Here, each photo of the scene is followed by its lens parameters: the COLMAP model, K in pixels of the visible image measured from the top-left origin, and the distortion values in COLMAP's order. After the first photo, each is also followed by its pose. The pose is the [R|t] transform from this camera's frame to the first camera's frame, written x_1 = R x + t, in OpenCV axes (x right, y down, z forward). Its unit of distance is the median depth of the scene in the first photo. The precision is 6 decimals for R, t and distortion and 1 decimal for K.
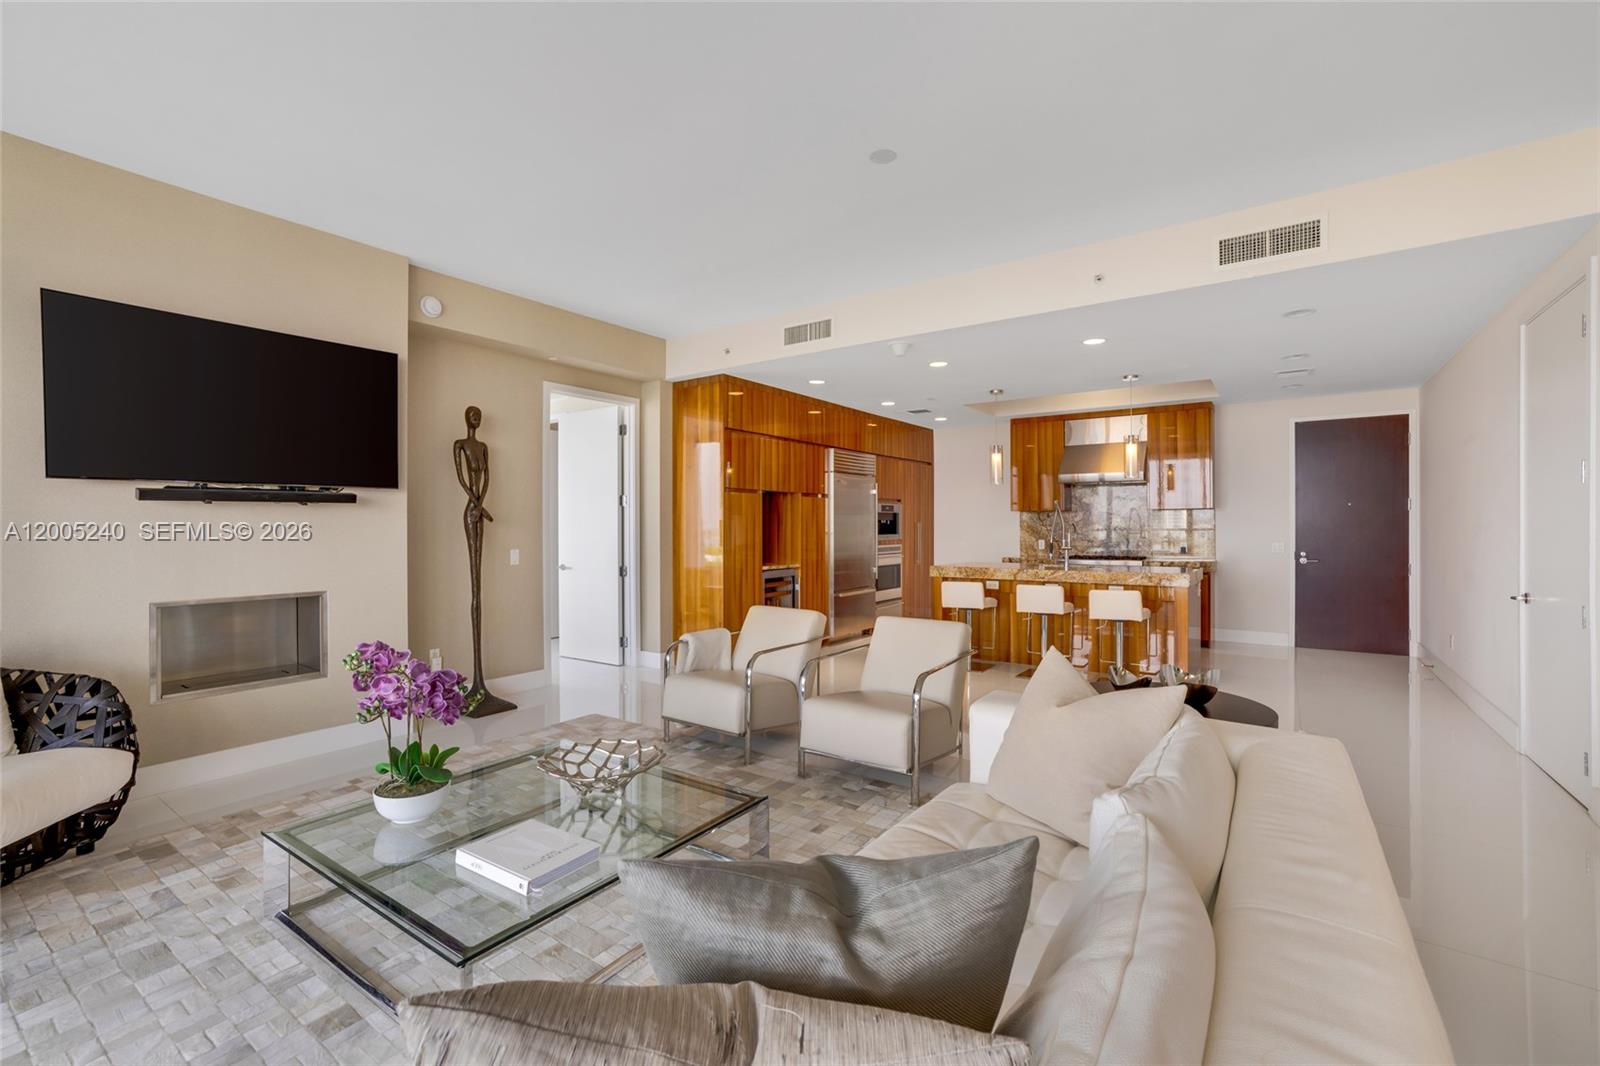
lens RADIAL K [[697.7, 0, 800.7], [0, 697.7, 527.2], [0, 0, 1]] dist [-0.016172, 0.007795]
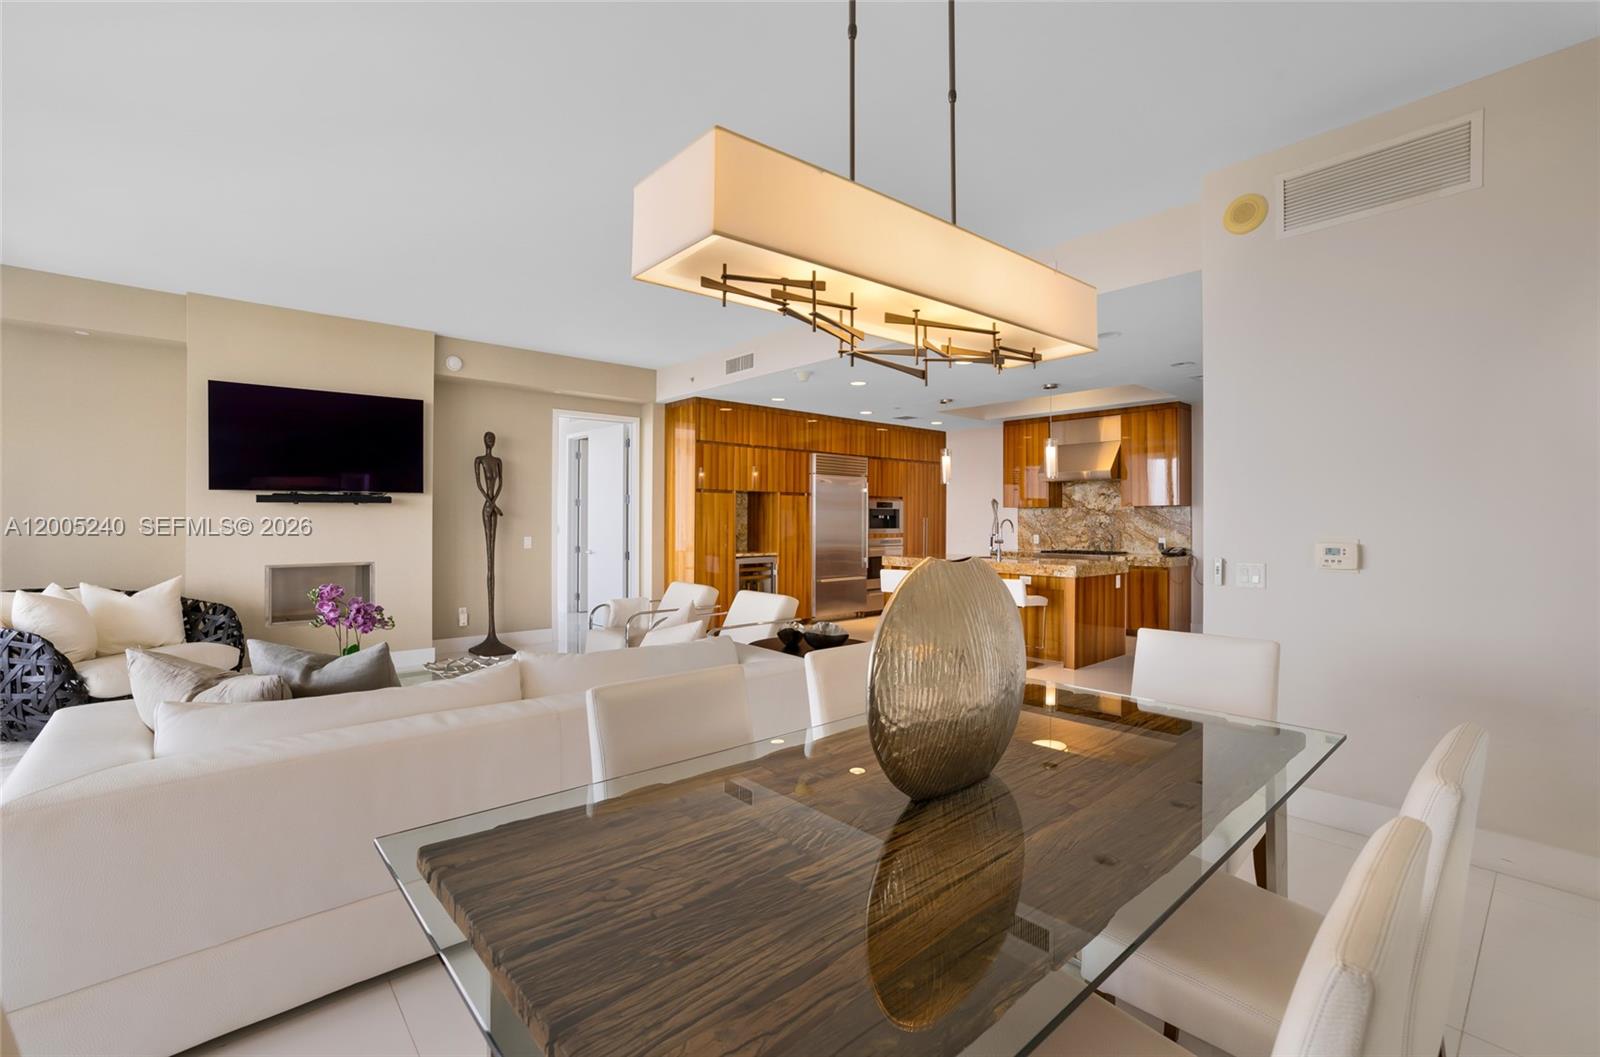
lens RADIAL K [[720.3, 0, 821.5], [0, 720.3, 520.8], [0, 0, 1]] dist [-0.019513, -0.001477]
pose [[0.975059, 0.005617, -0.221875, 0.369891], [-0.006033, 0.999981, -0.001194, -0.000176], [0.221864, 0.002502, 0.975074, -0.179199]]
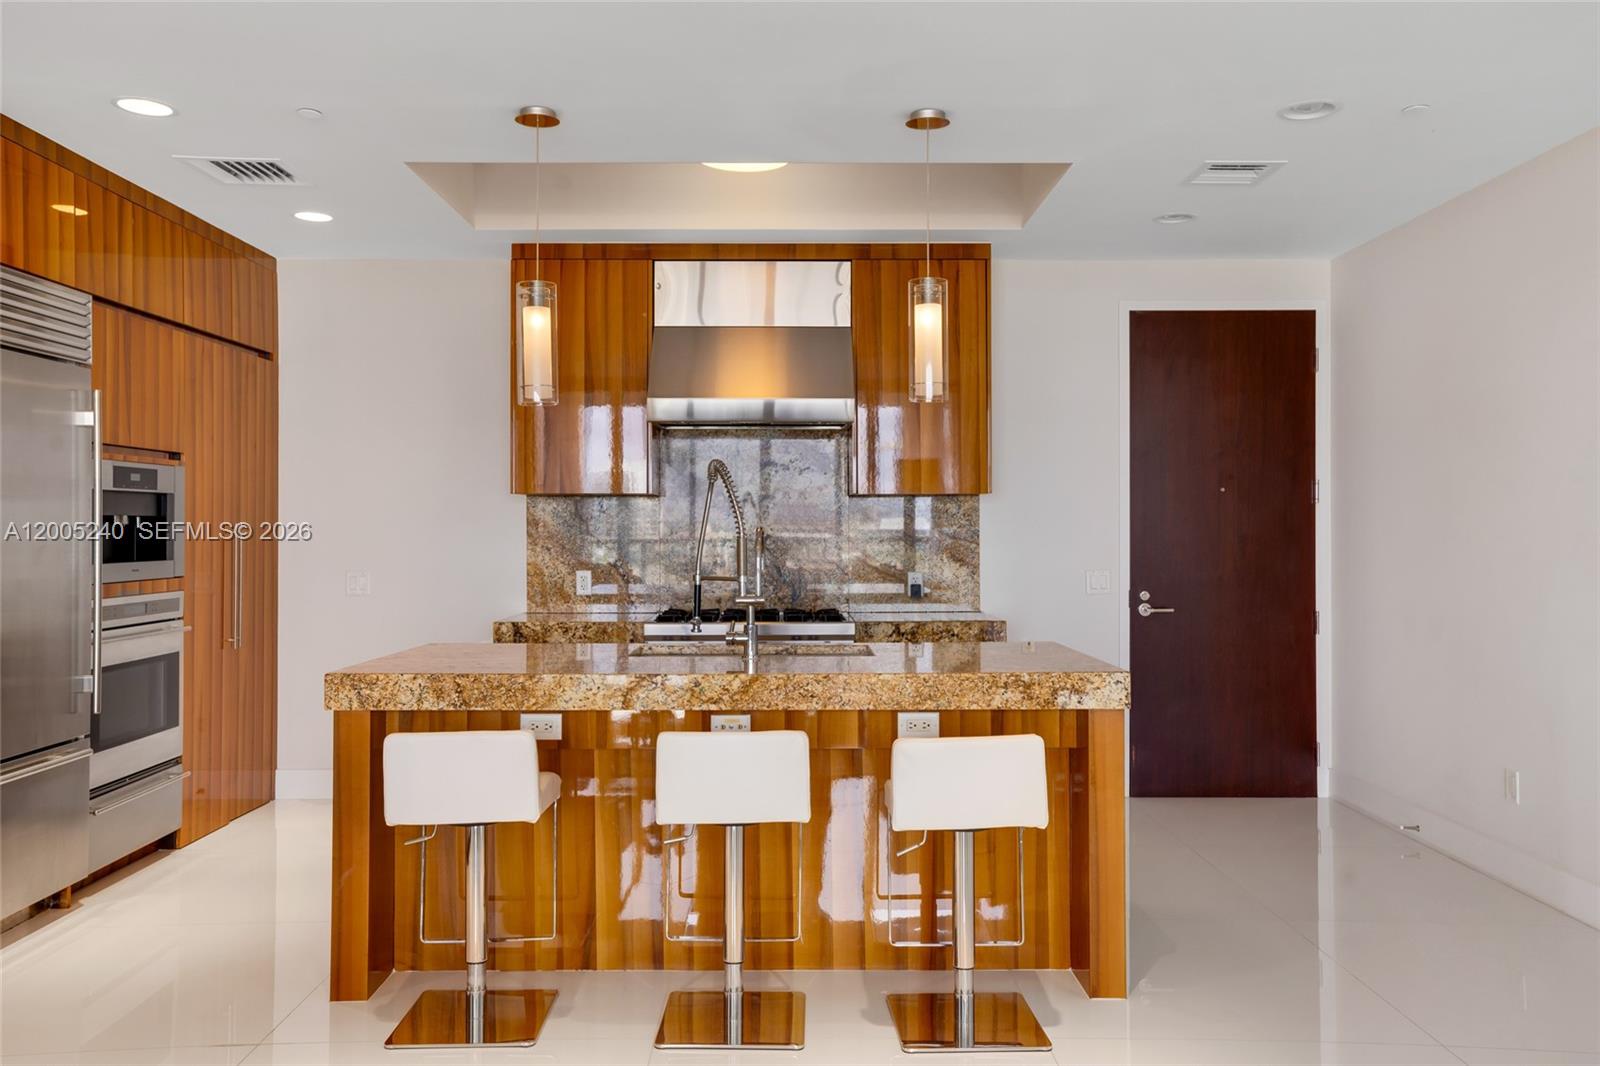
lens RADIAL K [[1280.8, 0, 803.7], [0, 1280.8, 532.6], [0, 0, 1]] dist [0.029925, 0.000310]
pose [[0.810261, 0.000069, 0.586069, 0.039661], [0.000463, 1.000000, -0.000757, -0.003072], [-0.586069, 0.000885, 0.810261, 0.490001]]
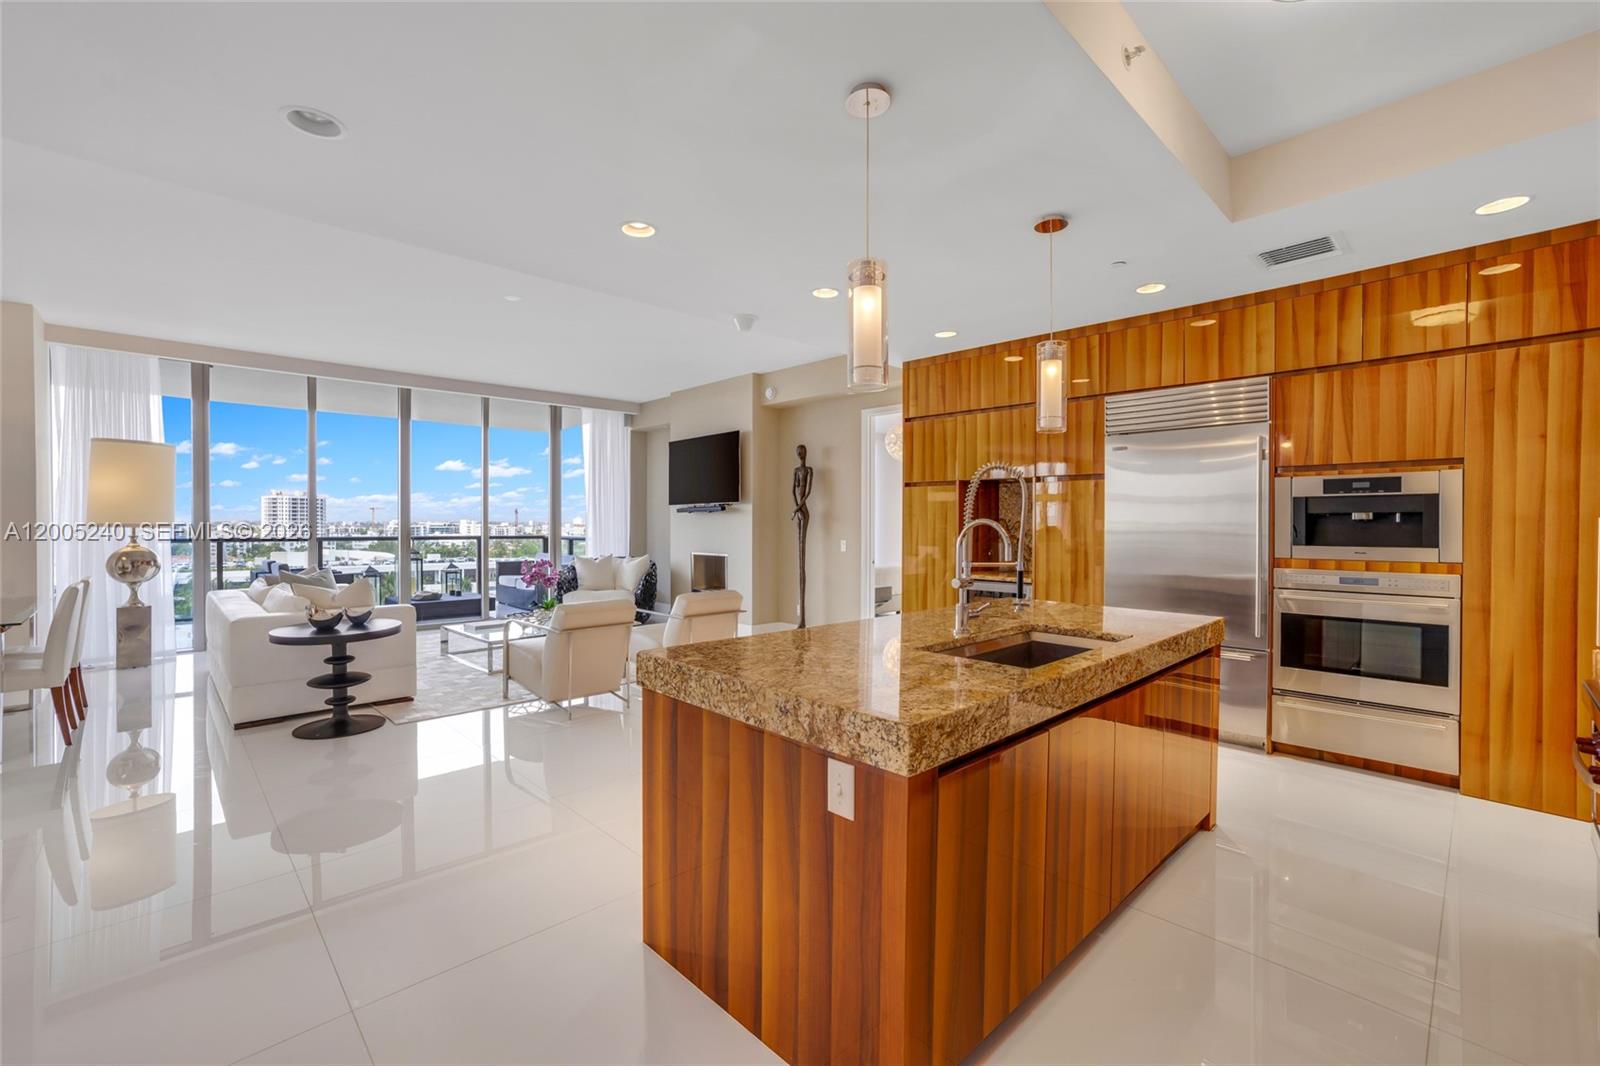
lens RADIAL K [[697.7, 0, 783.4], [0, 697.7, 522.1], [0, 0, 1]] dist [-0.016172, 0.007795]
pose [[-0.212729, 0.004412, -0.977101, 0.802023], [-0.002331, 0.999985, 0.005023, -0.007957], [0.977108, 0.003346, -0.212716, 0.989739]]
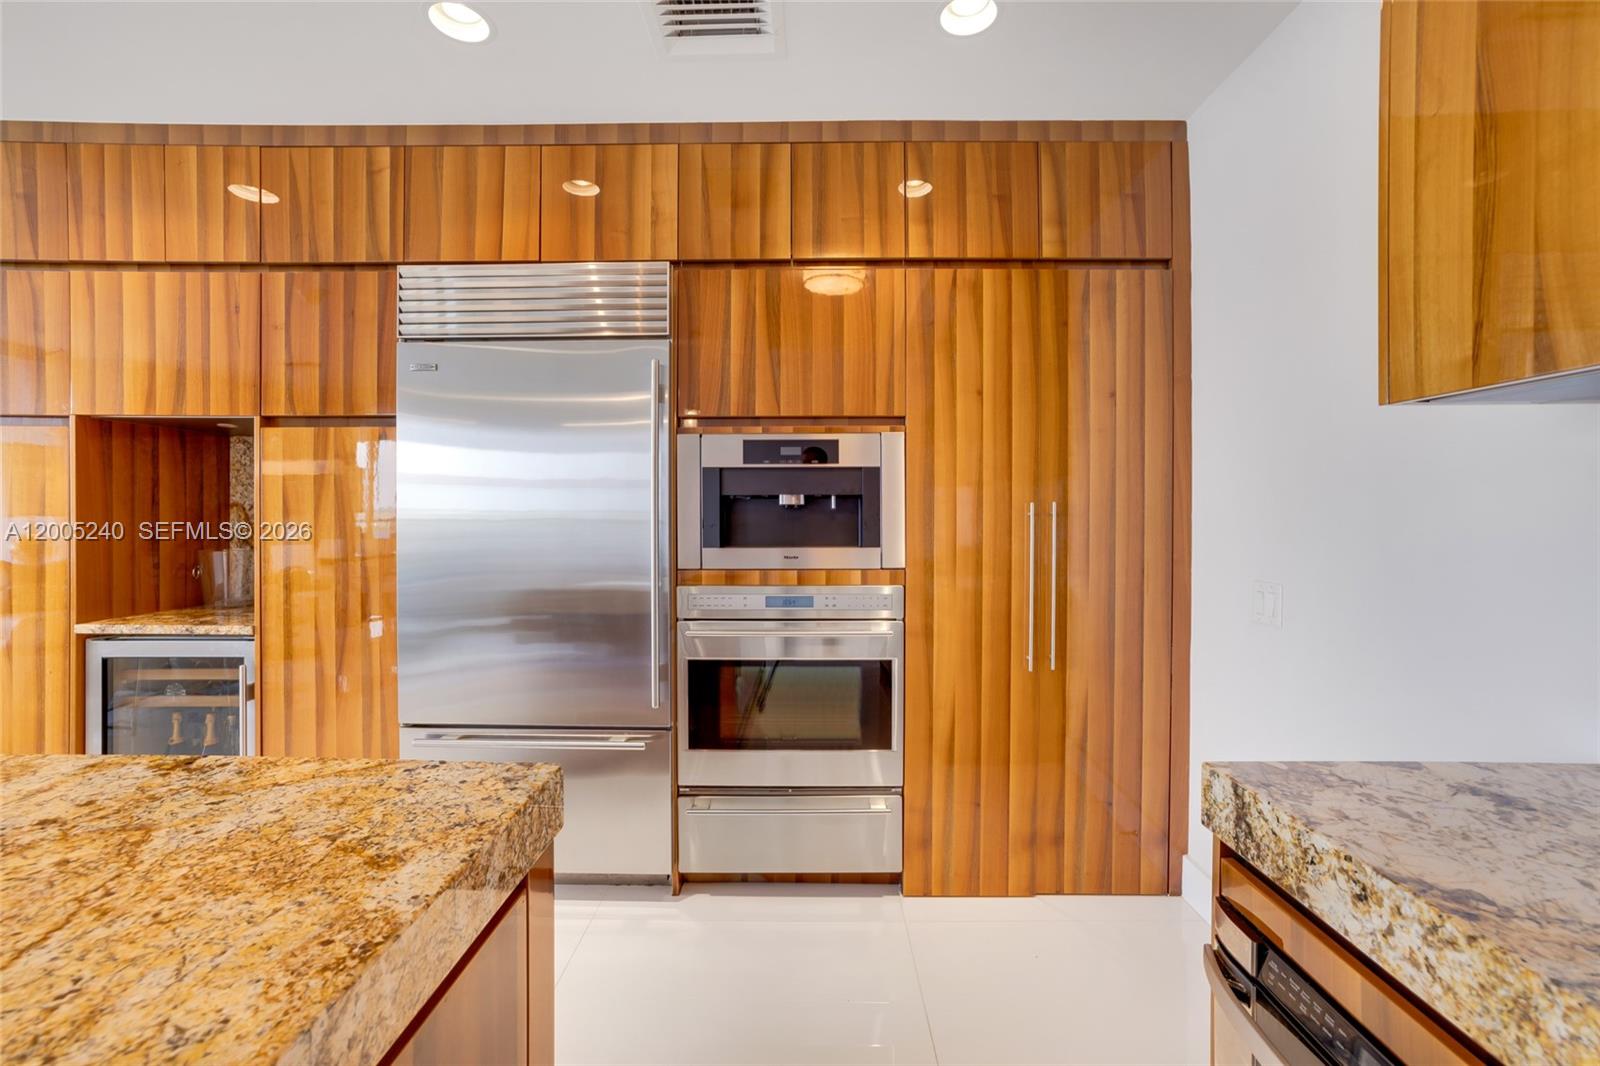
lens RADIAL K [[697.7, 0, 801.9], [0, 697.7, 509.4], [0, 0, 1]] dist [-0.016172, 0.007795]
pose [[0.562128, 0.005258, -0.827034, 0.461717], [-0.000143, 0.999980, 0.006261, -0.008363], [0.827050, -0.003401, 0.562118, 1.127045]]
